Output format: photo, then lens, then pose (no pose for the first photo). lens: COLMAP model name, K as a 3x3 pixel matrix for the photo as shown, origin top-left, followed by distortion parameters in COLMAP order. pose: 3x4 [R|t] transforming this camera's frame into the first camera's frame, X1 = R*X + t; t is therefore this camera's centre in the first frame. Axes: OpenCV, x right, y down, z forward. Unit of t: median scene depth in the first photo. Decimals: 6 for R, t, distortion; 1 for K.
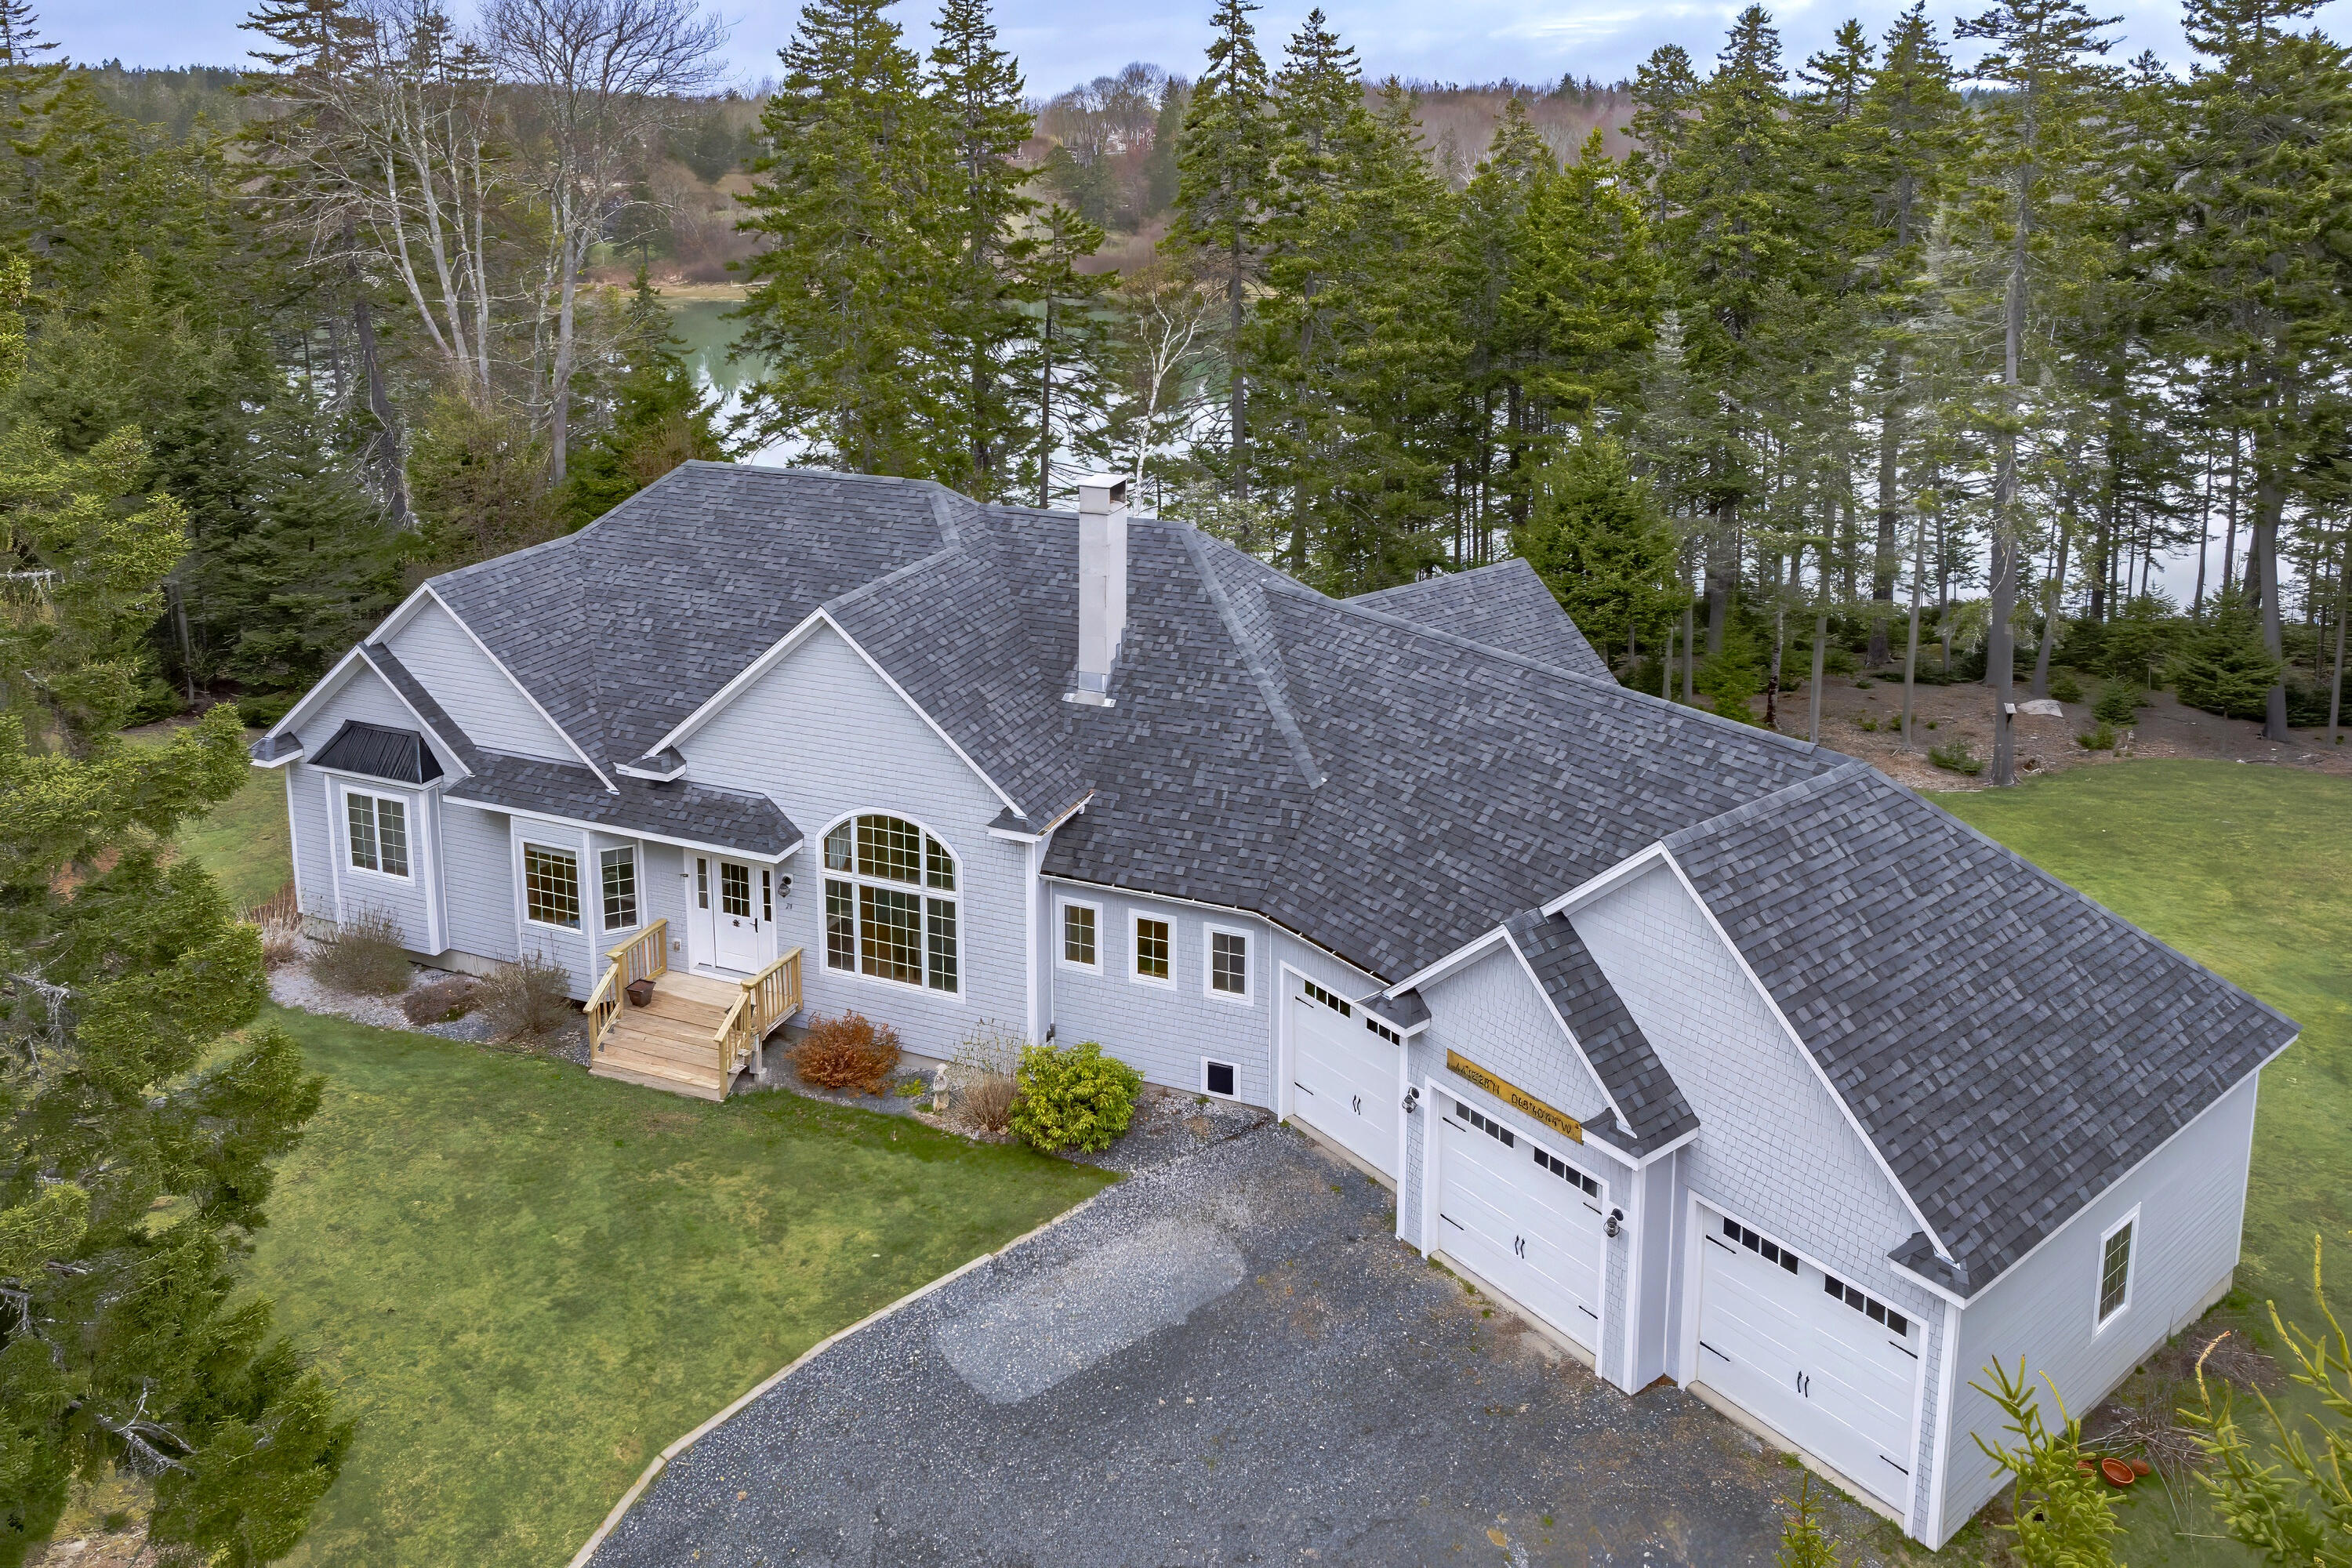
lens RADIAL K [[1706.4, 0, 1185.3], [0, 1706.4, 459.5], [0, 0, 1]] dist [-0.001677, -0.012342]
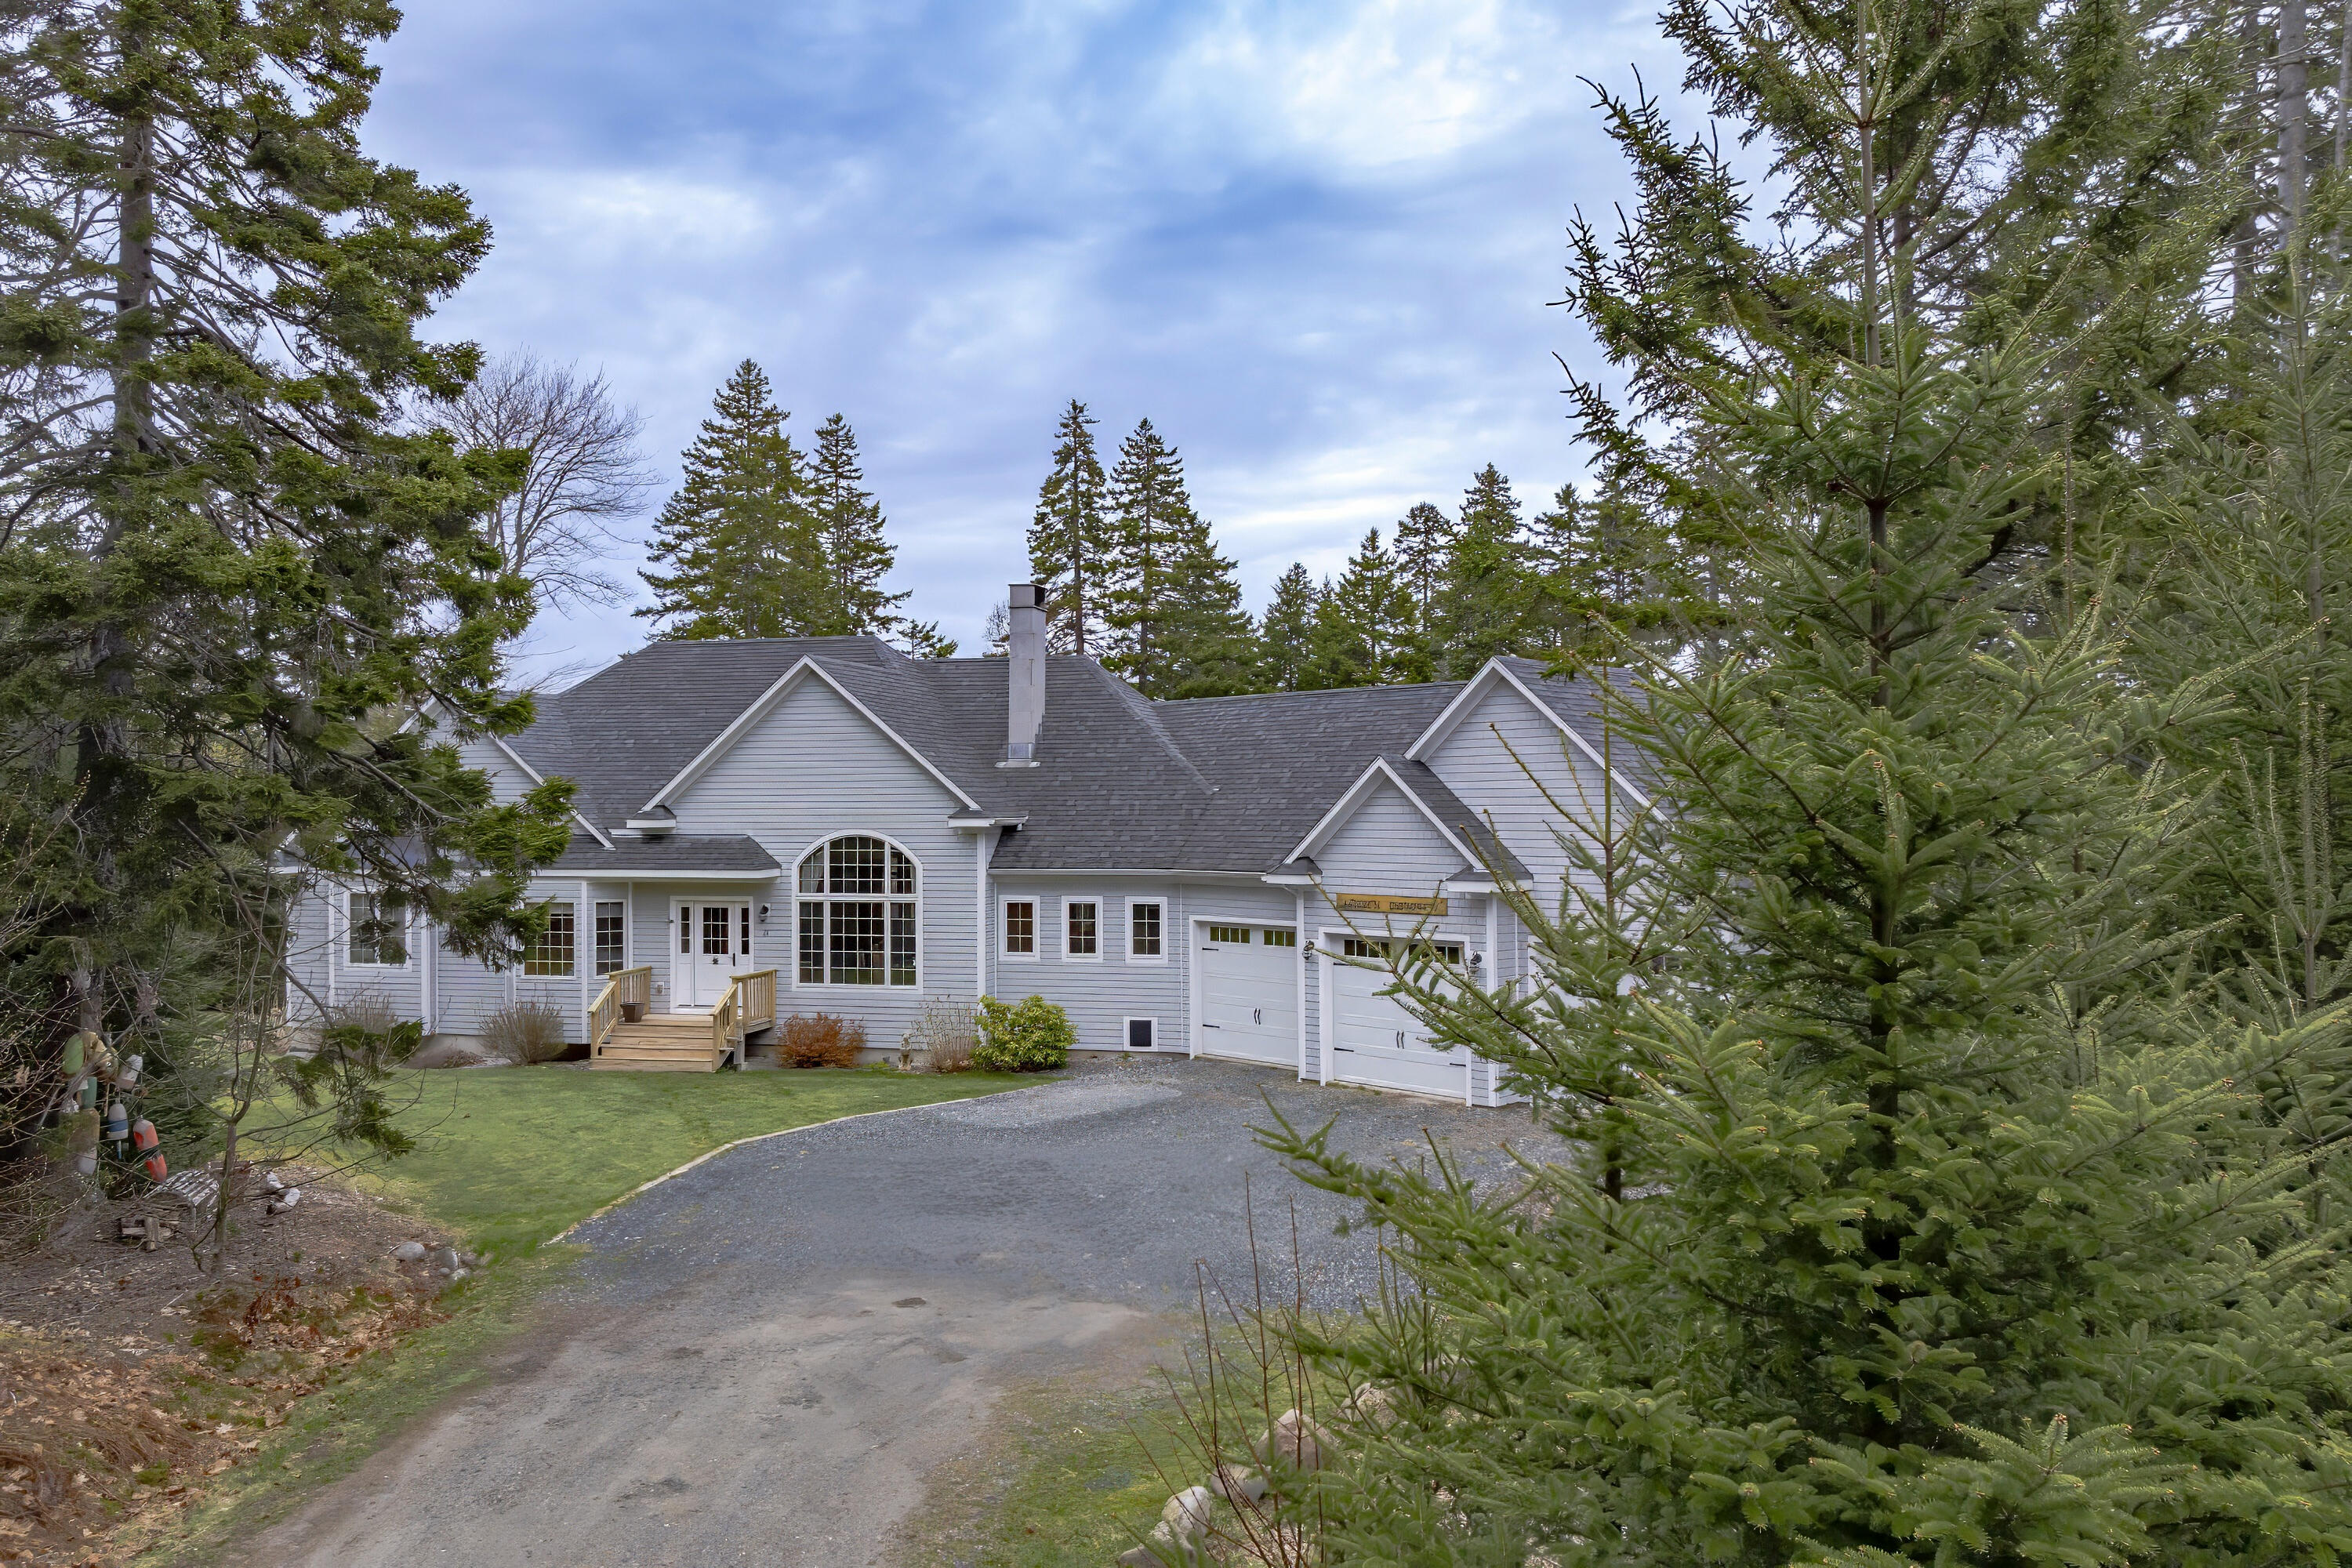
lens RADIAL K [[1617.5, 0, 1181.7], [0, 1617.5, 821.6], [0, 0, 1]] dist [-0.004597, -0.000129]
pose [[0.991174, -0.011128, 0.132099, -0.098990], [0.033576, 0.985052, -0.168950, 0.403390], [-0.128244, 0.171895, 0.976732, -0.147790]]
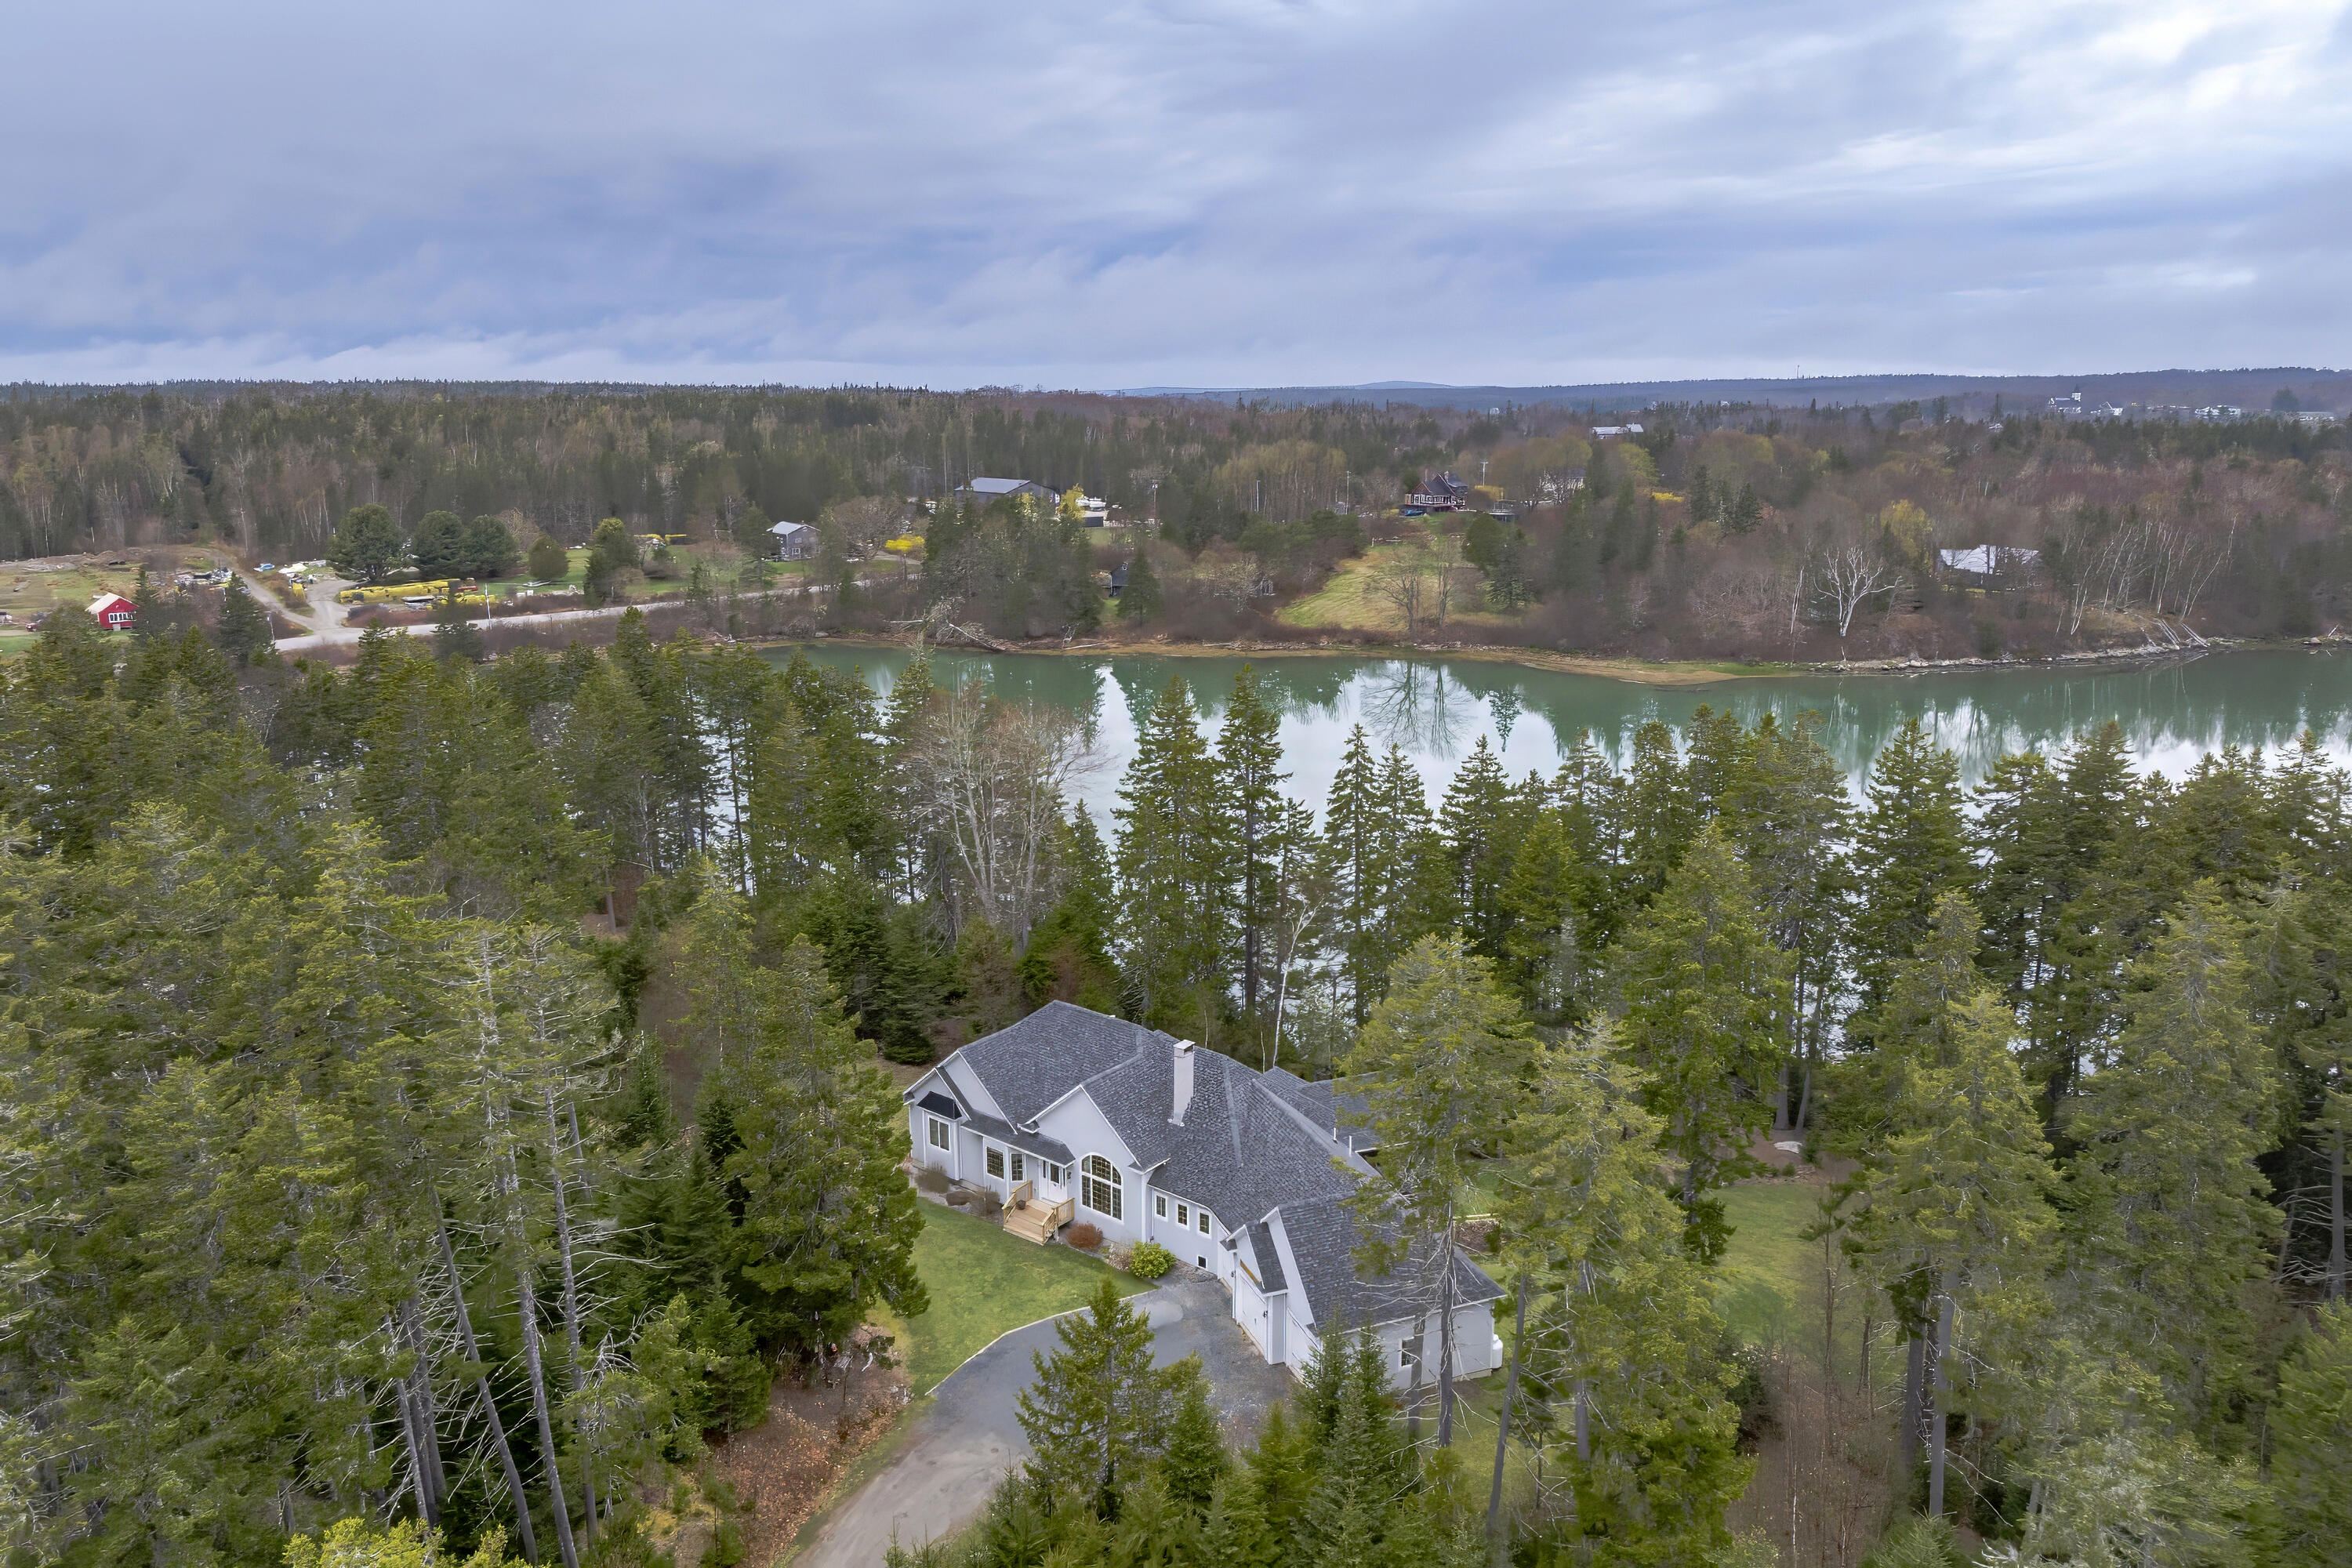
lens RADIAL K [[1629.0, 0, 1182.7], [0, 1629.0, 789.8], [0, 0, 1]] dist [-0.019403, -0.005536]
pose [[0.955179, 0.060234, -0.289835, 0.728596], [-0.044377, 0.997152, 0.060984, -0.592919], [0.292683, -0.045389, 0.955132, -1.584654]]
